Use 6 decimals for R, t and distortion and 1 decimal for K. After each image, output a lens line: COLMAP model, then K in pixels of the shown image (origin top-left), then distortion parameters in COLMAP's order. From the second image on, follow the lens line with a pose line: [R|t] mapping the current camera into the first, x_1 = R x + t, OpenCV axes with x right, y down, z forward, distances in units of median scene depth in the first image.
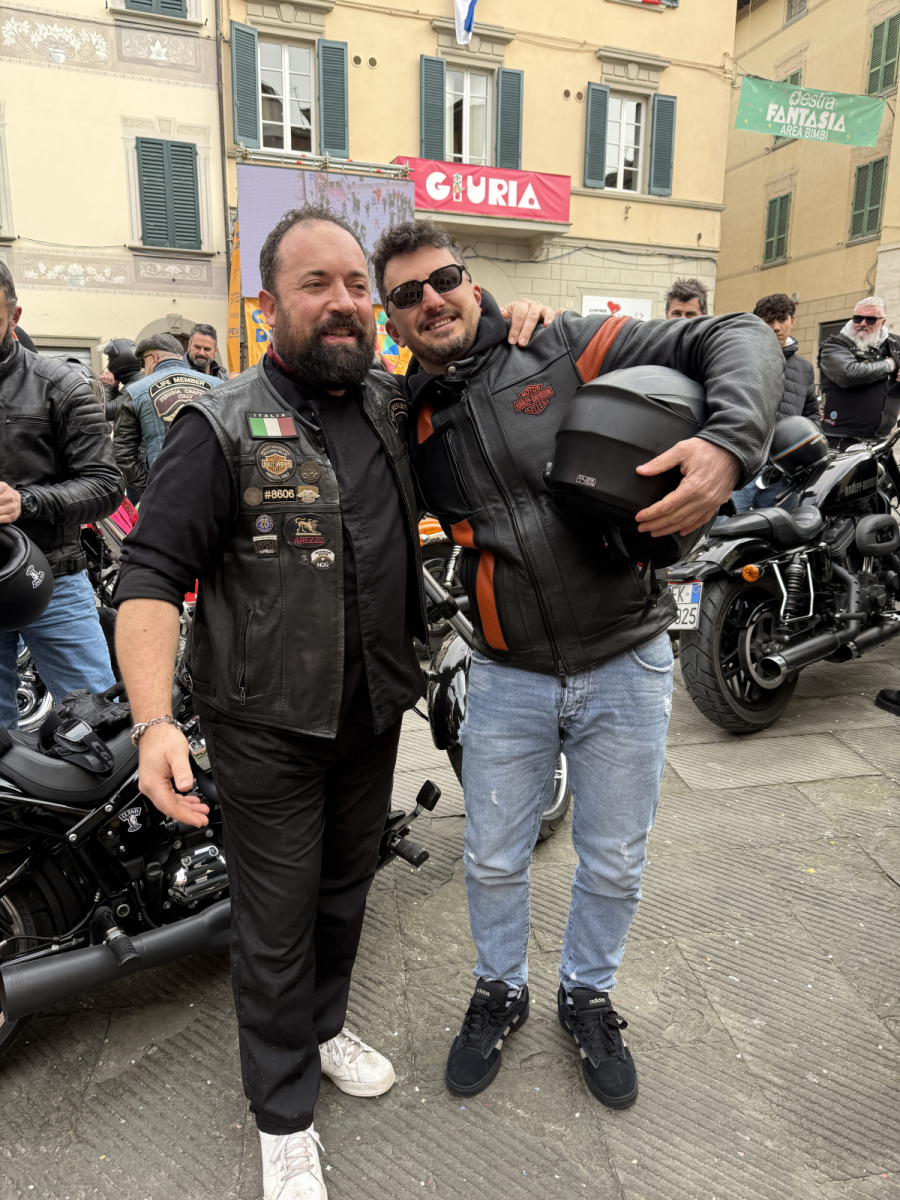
lens RADIAL K [[848.7, 0, 450.0], [0, 848.7, 600.0], [0, 0, 1]] dist [0.003954, -0.004270]
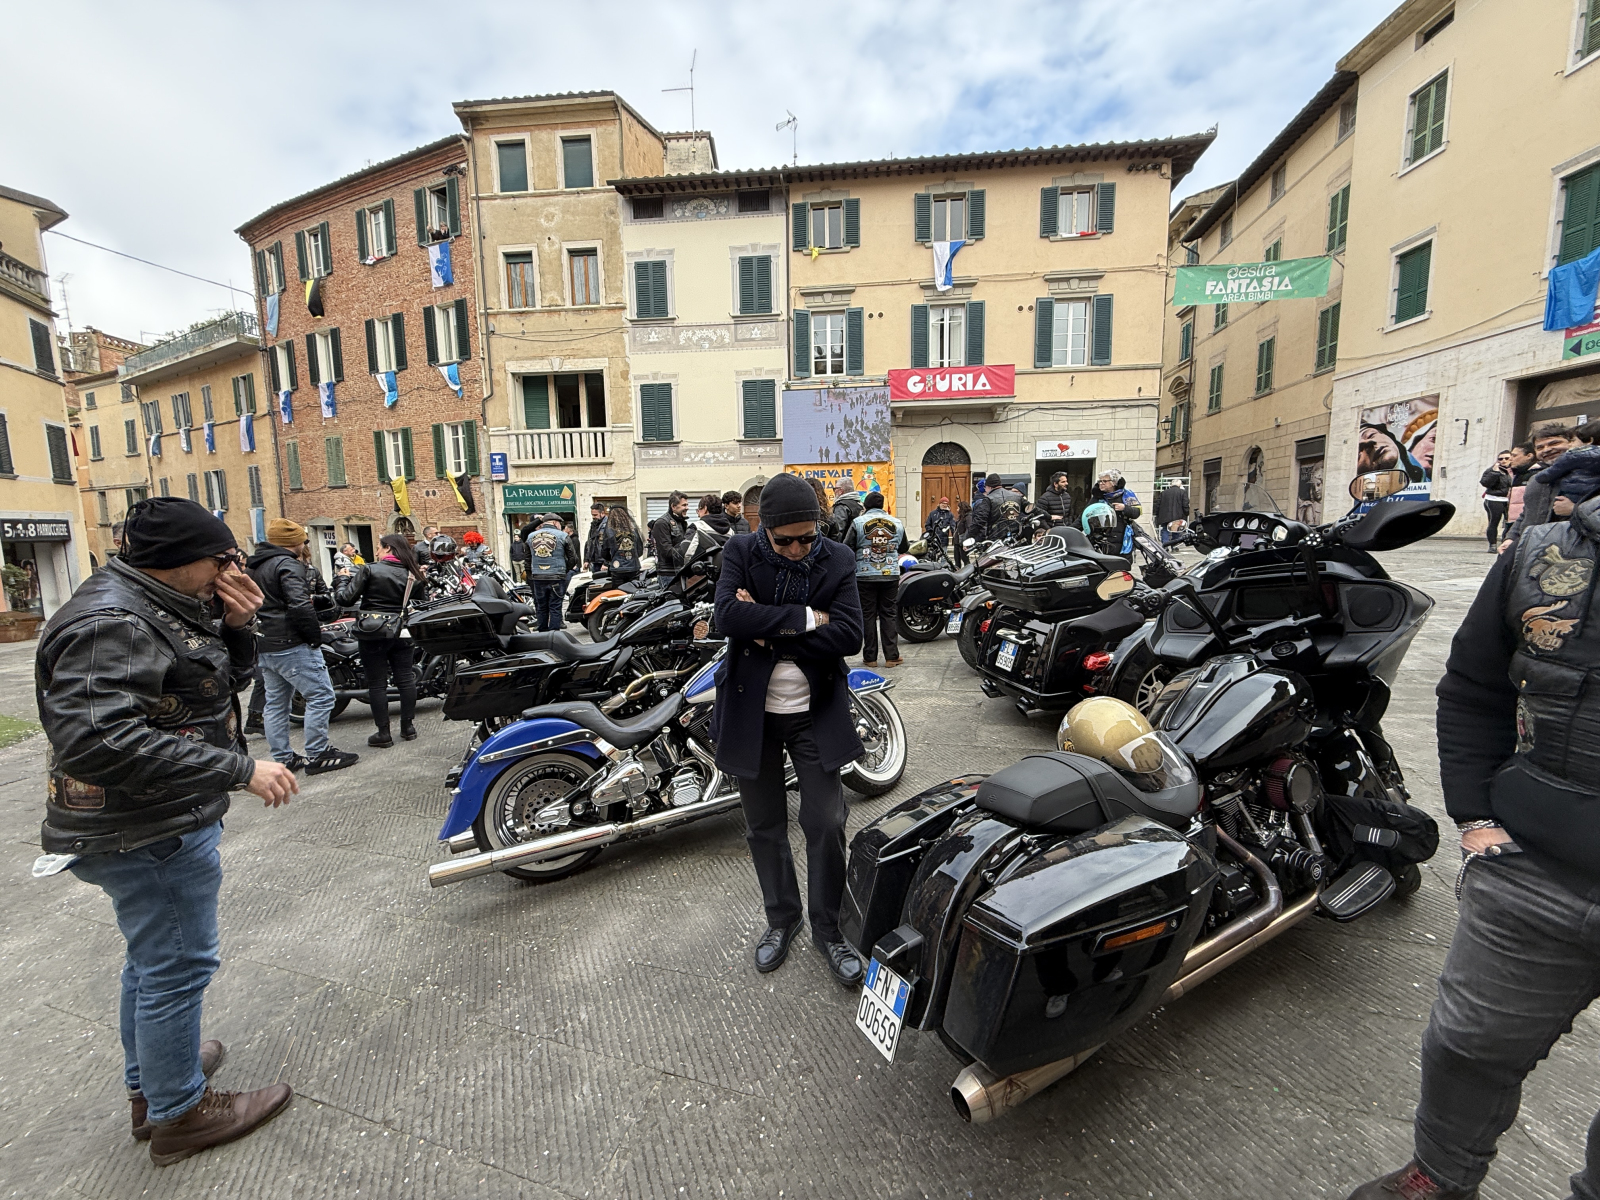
lens RADIAL K [[646.4, 0, 800.0], [0, 646.4, 600.0], [0, 0, 1]] dist [0.009252, -0.000178]
pose [[0.899001, 0.024912, -0.437237, 0.285616], [-0.068552, 0.994079, -0.084310, 0.018480], [0.432548, 0.105768, 0.895386, -0.100281]]
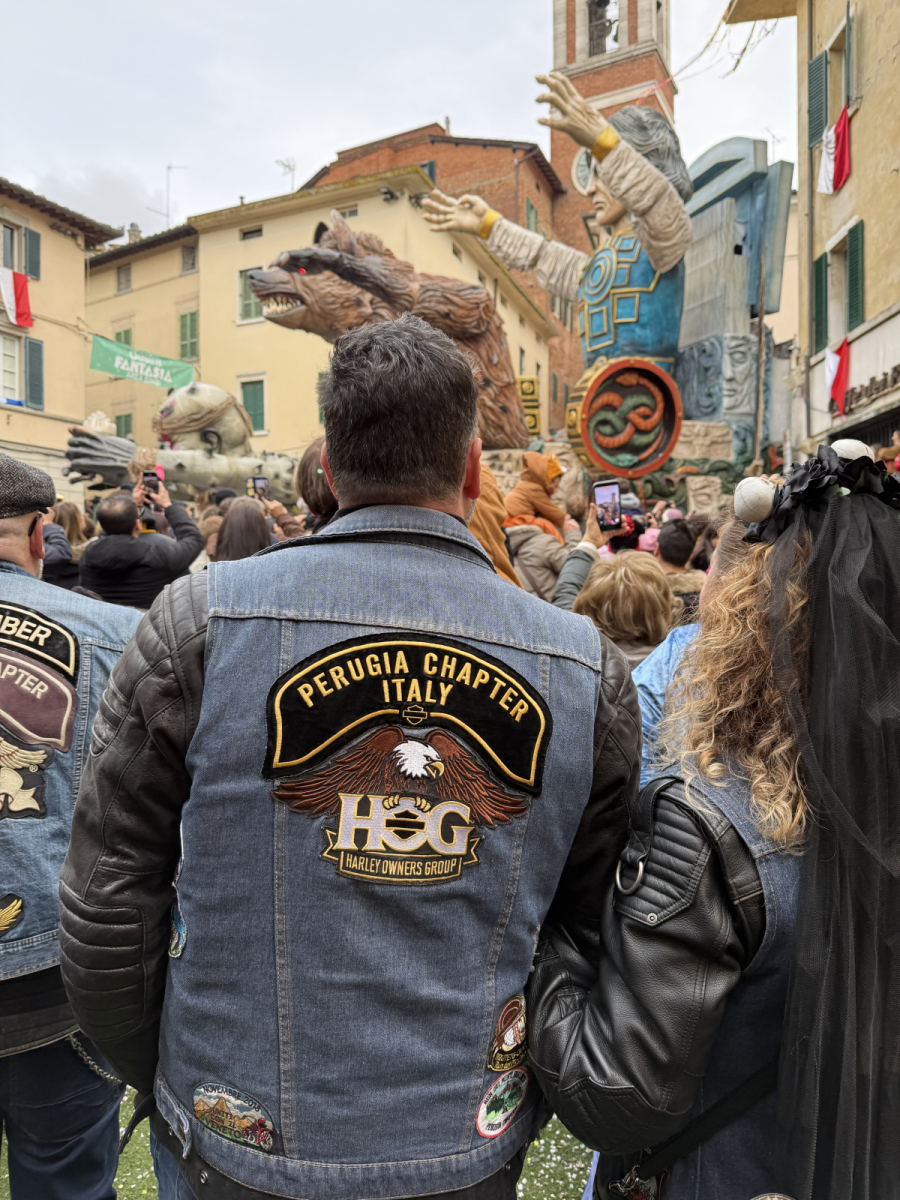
lens RADIAL K [[848.7, 0, 450.0], [0, 848.7, 600.0], [0, 0, 1]] dist [0.003954, -0.004270]
pose [[0.749732, -0.013776, 0.661598, -0.142672], [0.145928, 0.978613, -0.144991, 0.089959], [-0.645451, 0.205251, 0.735707, -0.308334]]
